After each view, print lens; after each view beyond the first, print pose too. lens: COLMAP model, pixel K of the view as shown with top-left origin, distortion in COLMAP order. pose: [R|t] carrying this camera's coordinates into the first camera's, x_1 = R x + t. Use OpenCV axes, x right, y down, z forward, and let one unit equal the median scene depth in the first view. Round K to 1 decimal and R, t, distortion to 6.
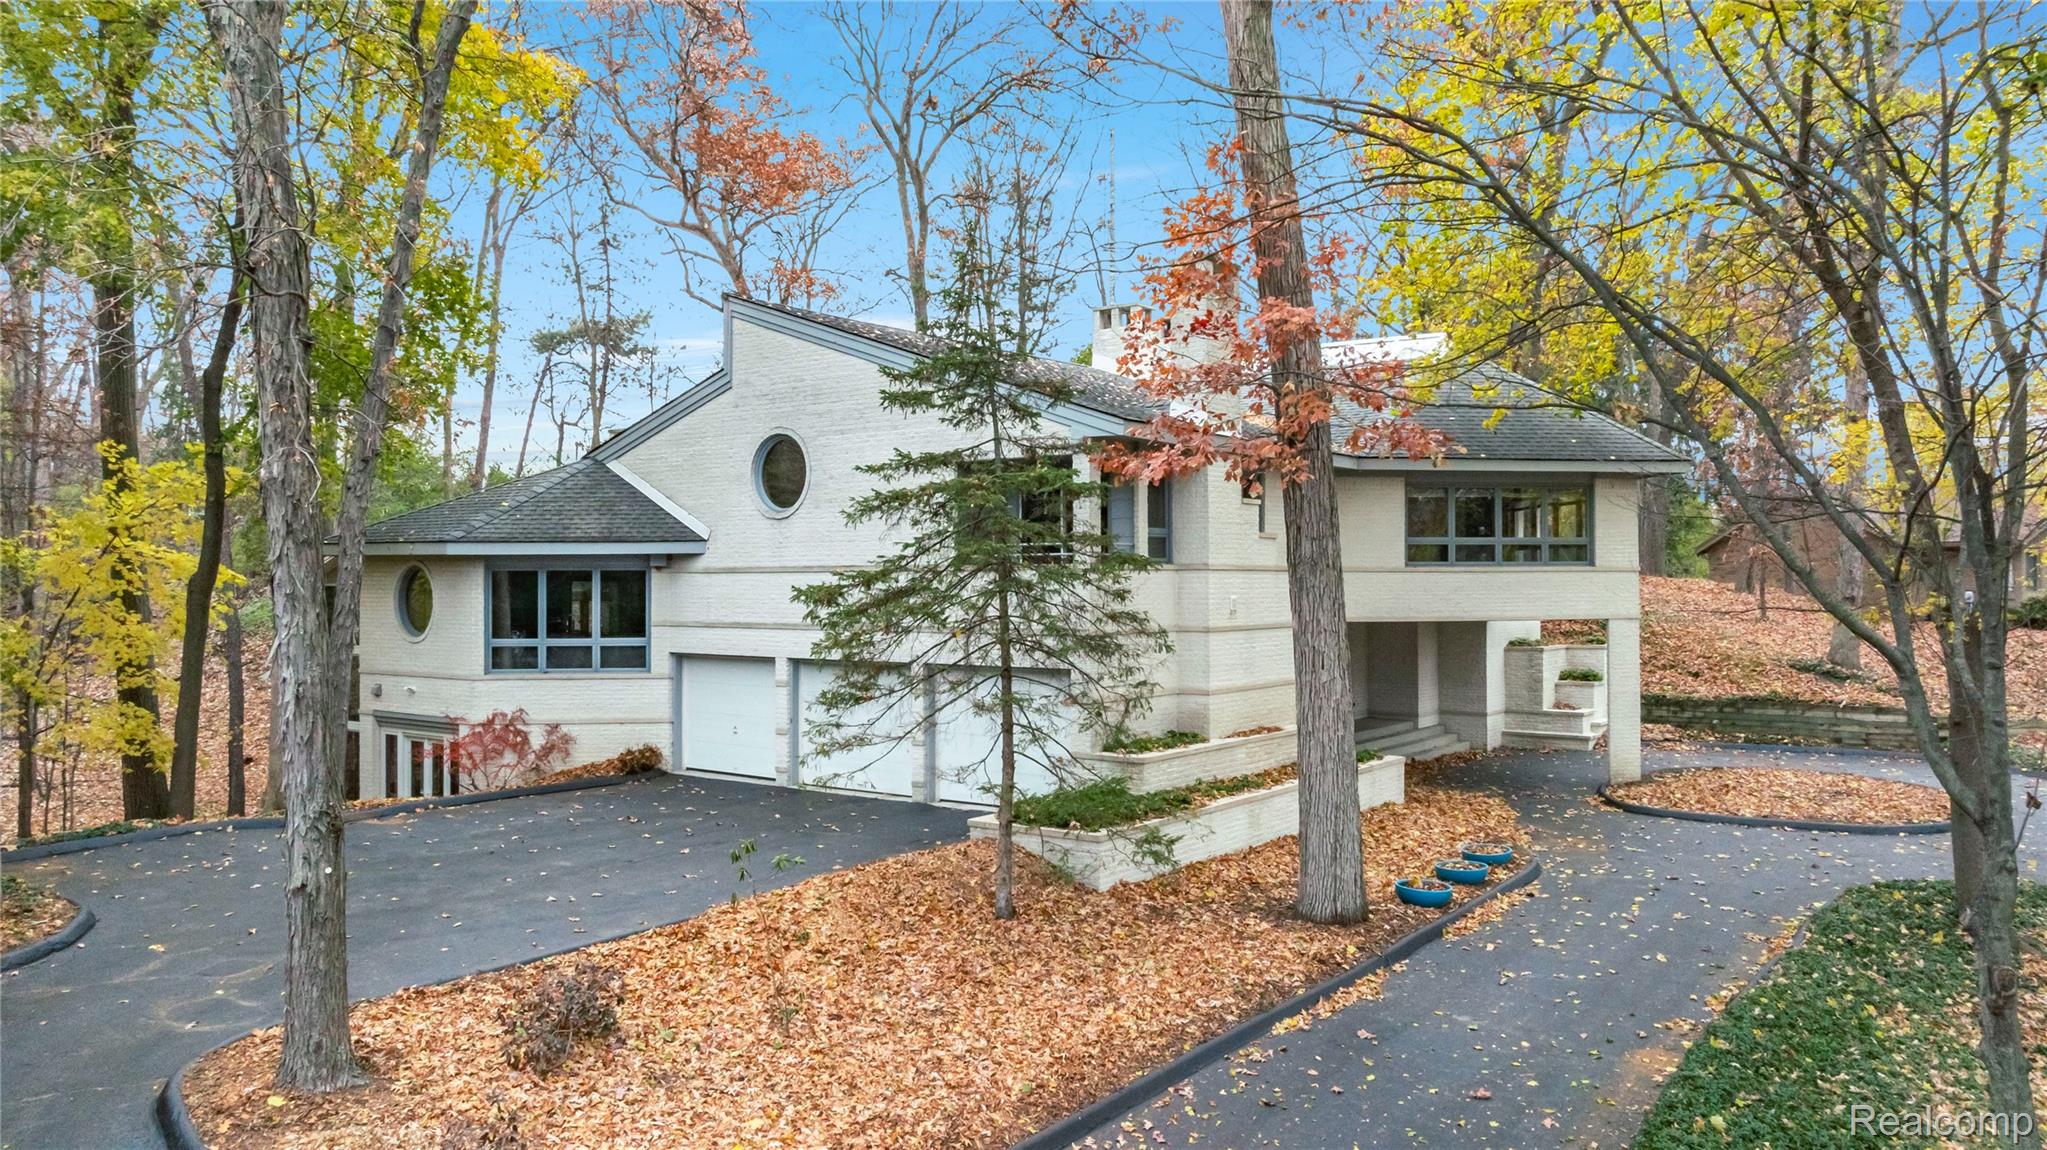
lens RADIAL K [[1435.9, 0, 1023.5], [0, 1435.9, 575.0], [0, 0, 1]] dist [-0.005696, -0.002568]
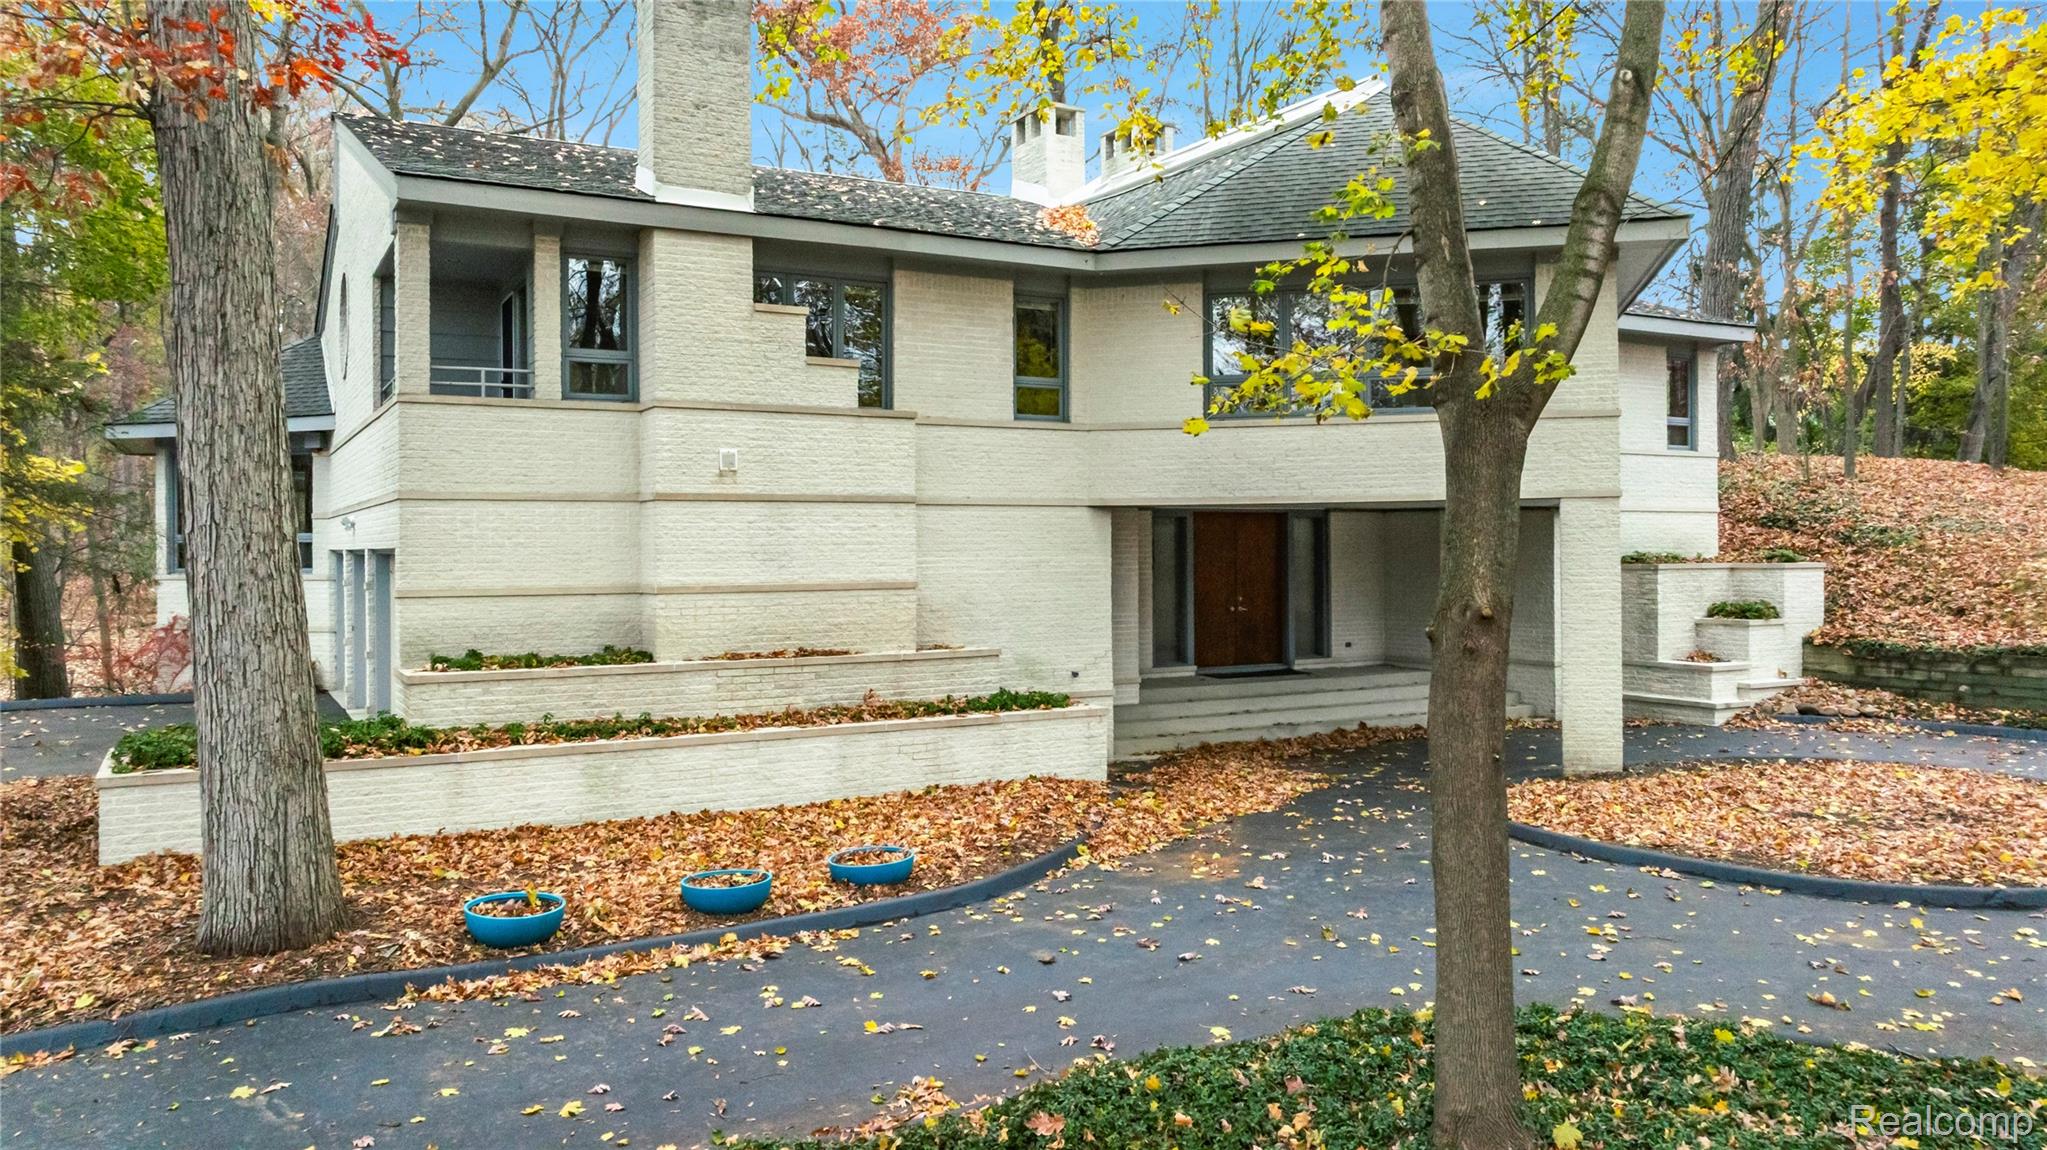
lens RADIAL K [[1435.9, 0, 1023.5], [0, 1435.9, 575.0], [0, 0, 1]] dist [-0.005696, -0.002568]
pose [[0.915540, 0.005610, -0.402187, 0.469399], [0.005010, 0.999666, 0.025349, 0.049016], [0.402195, -0.025223, 0.915206, 0.384945]]
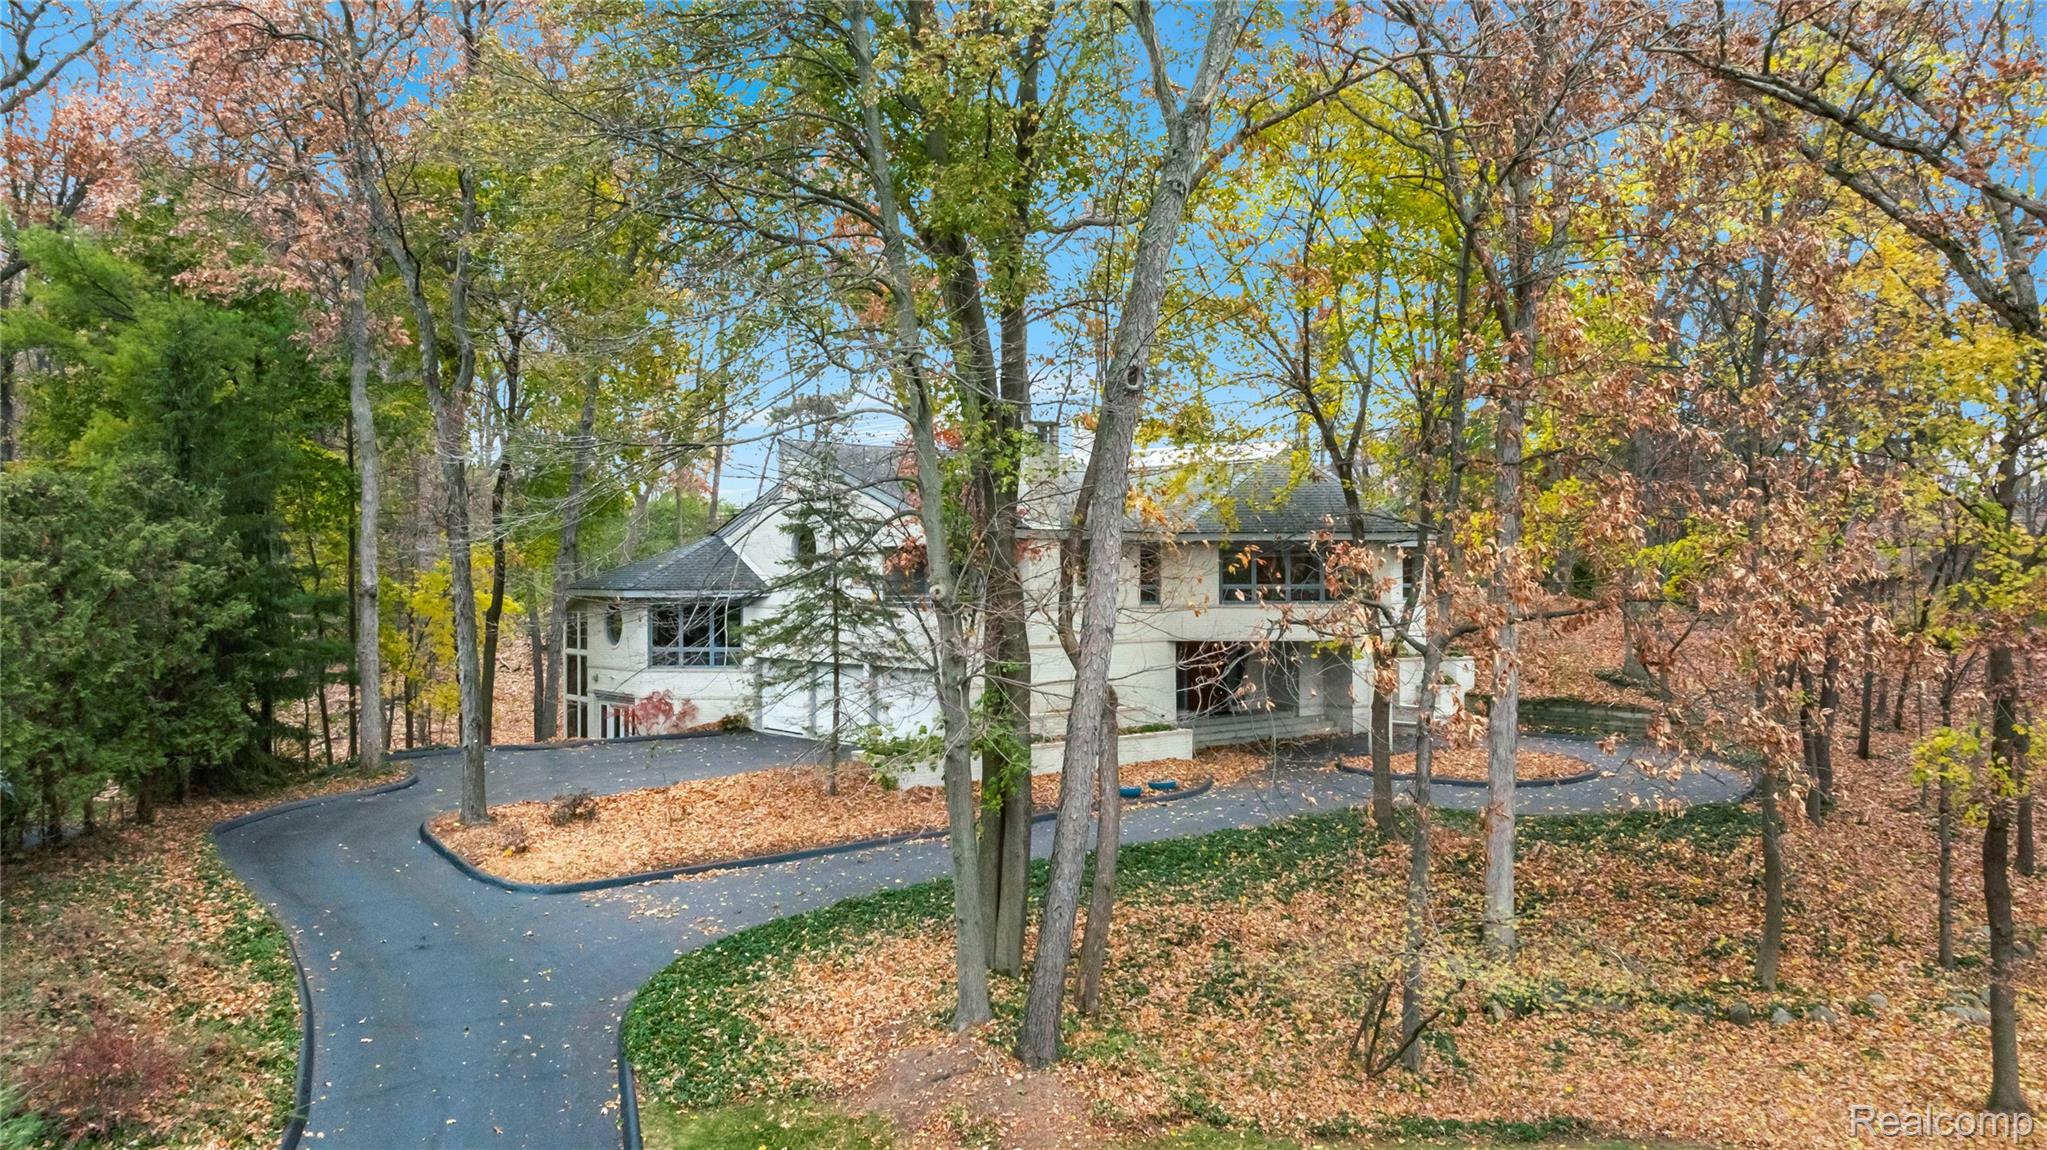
lens RADIAL K [[1435.9, 0, 1023.5], [0, 1435.9, 575.0], [0, 0, 1]] dist [-0.005696, -0.002568]
pose [[0.973953, -0.001601, -0.226746, 0.420793], [0.001597, 0.999999, -0.000204, -0.037775], [0.226746, -0.000164, 0.973954, -0.517554]]
